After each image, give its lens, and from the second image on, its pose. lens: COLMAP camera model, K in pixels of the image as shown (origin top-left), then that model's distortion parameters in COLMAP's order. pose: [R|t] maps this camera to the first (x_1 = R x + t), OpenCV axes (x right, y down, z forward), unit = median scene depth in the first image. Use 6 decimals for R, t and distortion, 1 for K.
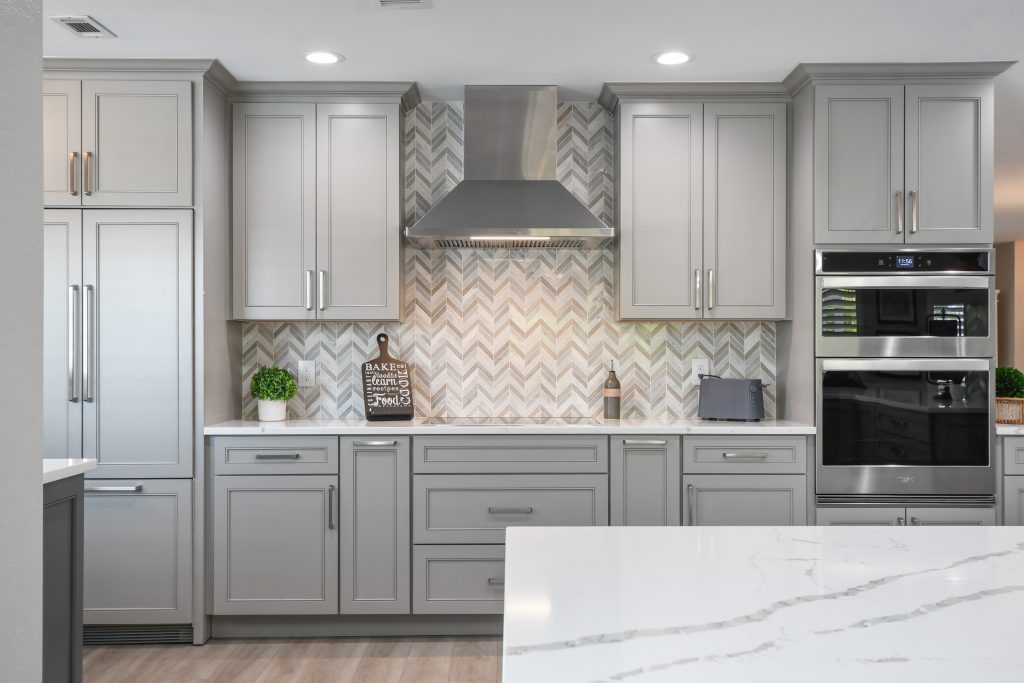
lens RADIAL K [[1044.0, 0, 510.9], [0, 1044.0, 338.0], [0, 0, 1]] dist [0.041661, 0.000000]
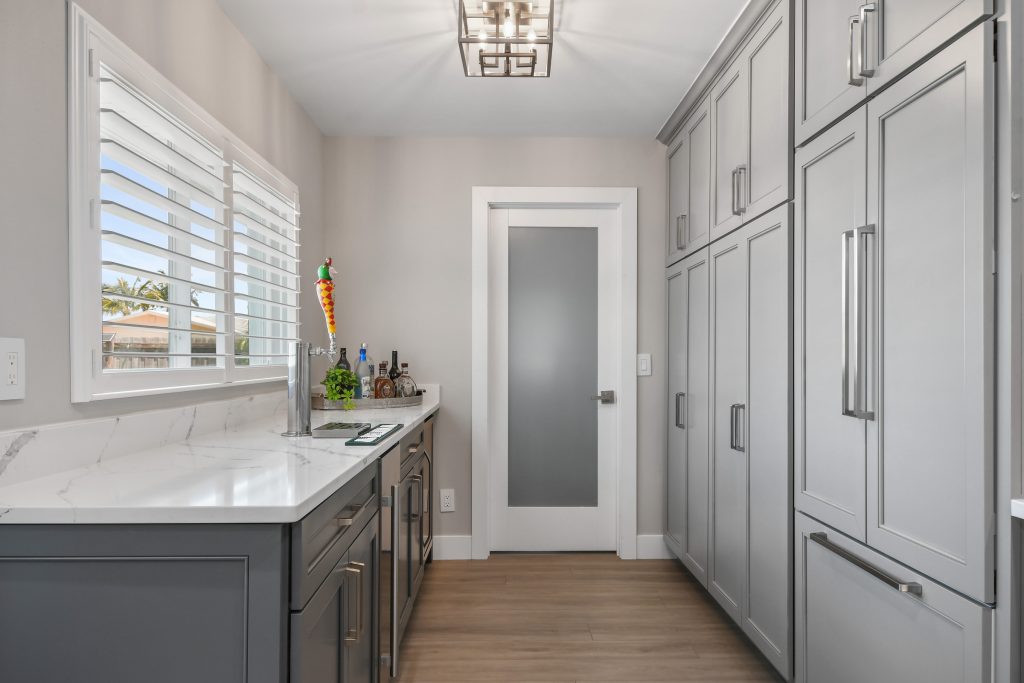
lens RADIAL K [[736.8, 0, 515.1], [0, 736.8, 355.4], [0, 0, 1]] dist [0.008213, -0.008979]
pose [[0.007103, -0.001769, -0.999973, 0.016887], [0.000552, 0.999998, -0.001765, 0.021412], [0.999975, -0.000539, 0.007103, 0.685011]]
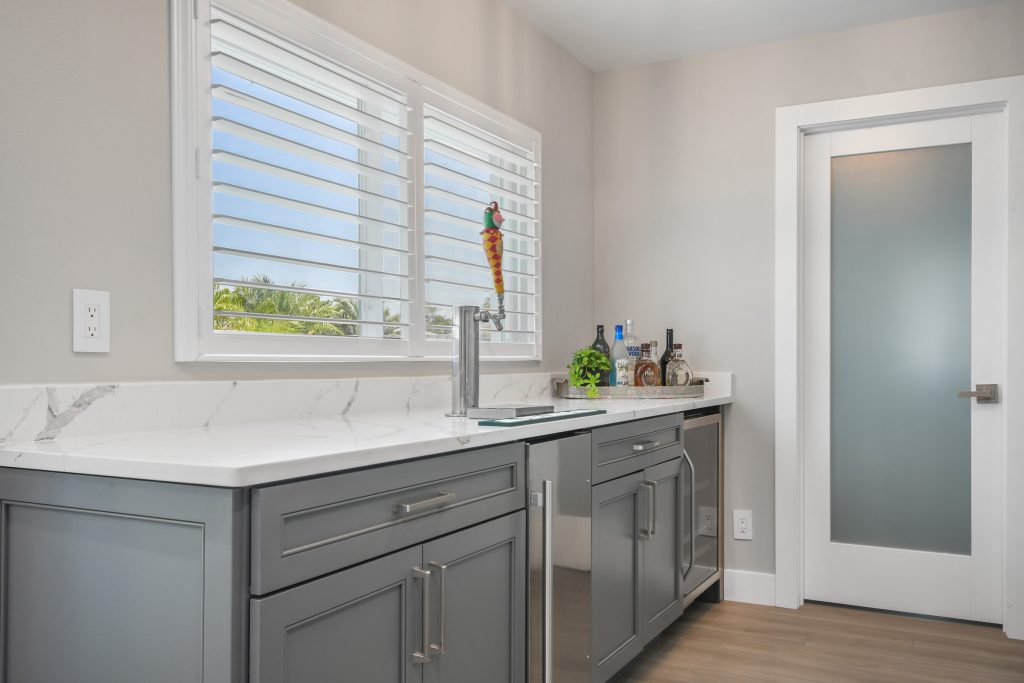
lens RADIAL K [[873.1, 0, 508.2], [0, 873.1, 361.8], [0, 0, 1]] dist [0.019678, -0.006536]
pose [[-0.483666, 0.000648, -0.875252, -0.026895], [0.000549, 1.000000, 0.000437, 0.033950], [0.875253, -0.000269, -0.483666, 0.753357]]
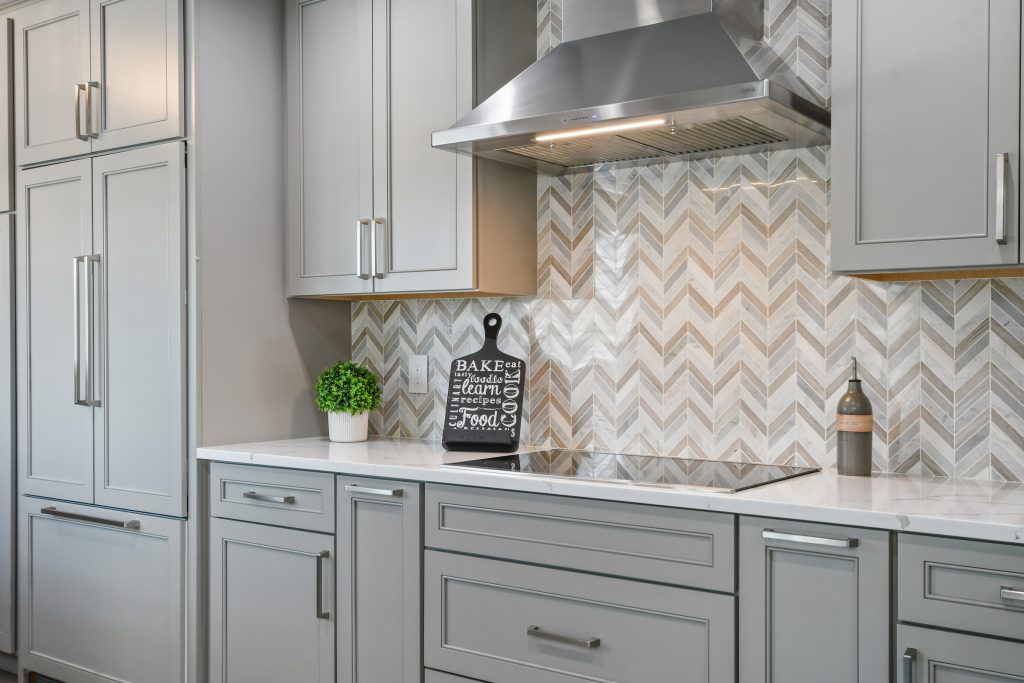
lens RADIAL K [[1044.0, 0, 518.2], [0, 1044.0, 342.2], [0, 0, 1]] dist [0.041661, 0.000000]
pose [[0.796079, -0.001350, -0.605191, 0.268853], [0.005580, 0.999971, 0.005109, 0.009960], [0.605167, -0.007444, 0.796064, 0.494488]]
